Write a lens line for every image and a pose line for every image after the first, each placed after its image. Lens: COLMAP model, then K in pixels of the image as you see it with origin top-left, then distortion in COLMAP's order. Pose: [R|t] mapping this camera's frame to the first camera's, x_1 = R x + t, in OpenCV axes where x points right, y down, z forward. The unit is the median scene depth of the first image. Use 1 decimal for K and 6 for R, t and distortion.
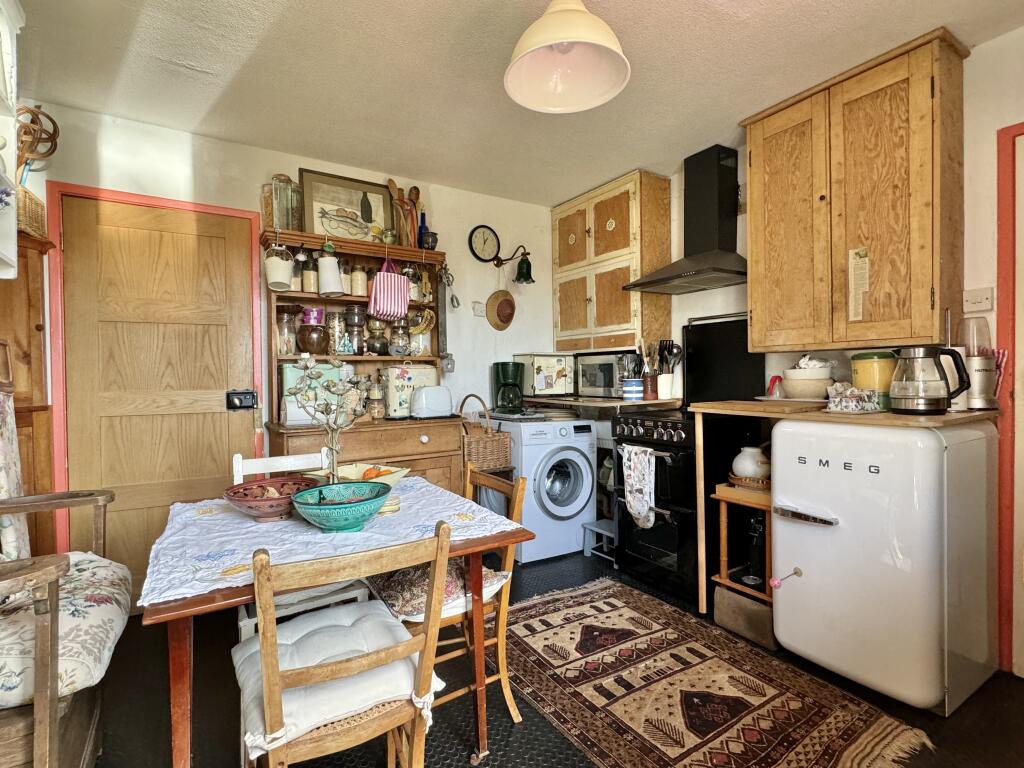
lens RADIAL K [[506.2, 0, 512.0], [0, 506.2, 384.0], [0, 0, 1]] dist [0.000079, 0.000065]
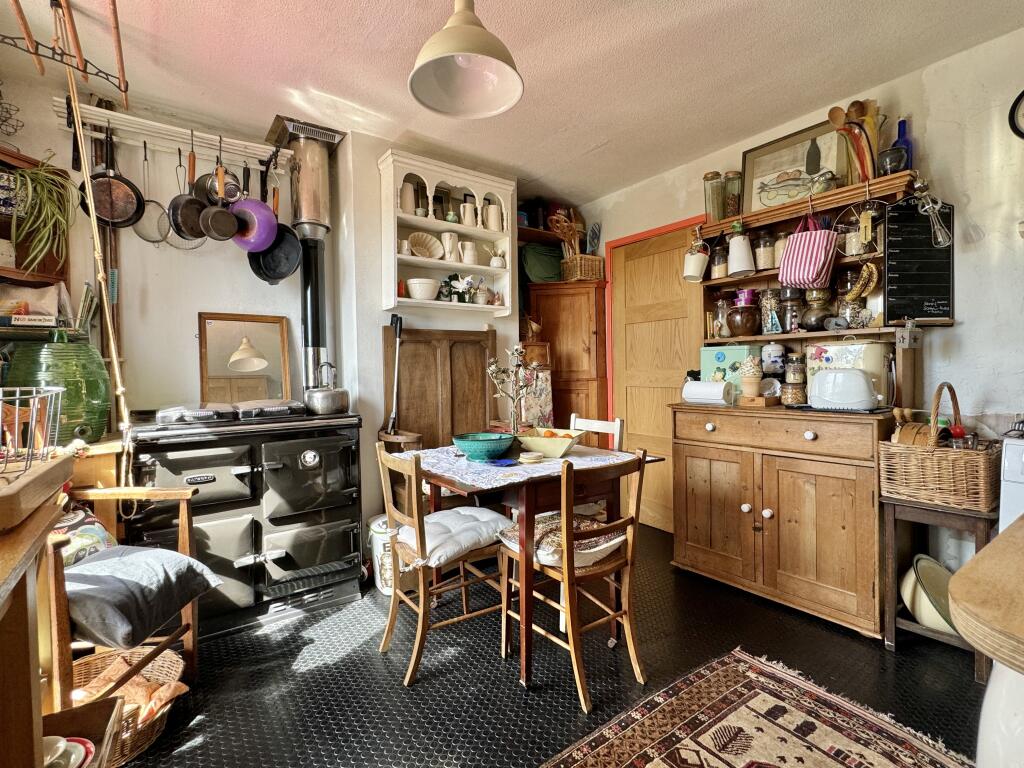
lens RADIAL K [[491.0, 0, 512.0], [0, 491.0, 384.0], [0, 0, 1]] dist [-0.000311, -0.000148]
pose [[0.048936, 0.041070, -0.997957, 0.603945], [0.004206, 0.999137, 0.041325, -0.006374], [0.998793, -0.006220, 0.048721, 0.528299]]
